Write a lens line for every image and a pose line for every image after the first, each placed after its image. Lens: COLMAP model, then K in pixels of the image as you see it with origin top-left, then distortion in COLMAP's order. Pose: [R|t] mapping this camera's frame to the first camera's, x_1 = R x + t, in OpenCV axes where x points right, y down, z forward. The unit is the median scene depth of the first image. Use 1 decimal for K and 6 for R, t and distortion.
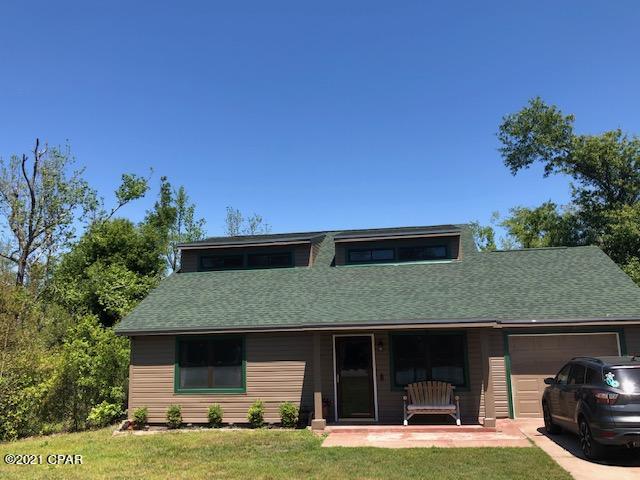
lens RADIAL K [[611.0, 0, 319.3], [0, 611.0, 238.2], [0, 0, 1]] dist [0.038768, 0.000000]
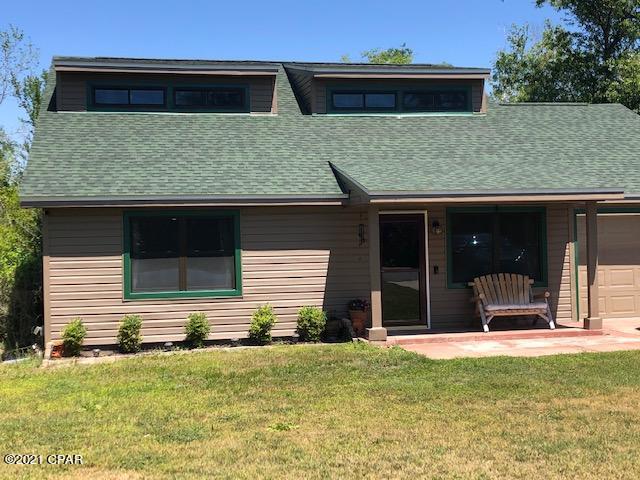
lens RADIAL K [[866.6, 0, 320.0], [0, 866.6, 240.9], [0, 0, 1]] dist [0.141651, 0.000000]
pose [[0.930978, 0.000711, 0.365073, -0.386529], [-0.062136, 0.985716, 0.156534, 0.040662], [-0.359748, -0.168413, 0.917725, 0.112197]]
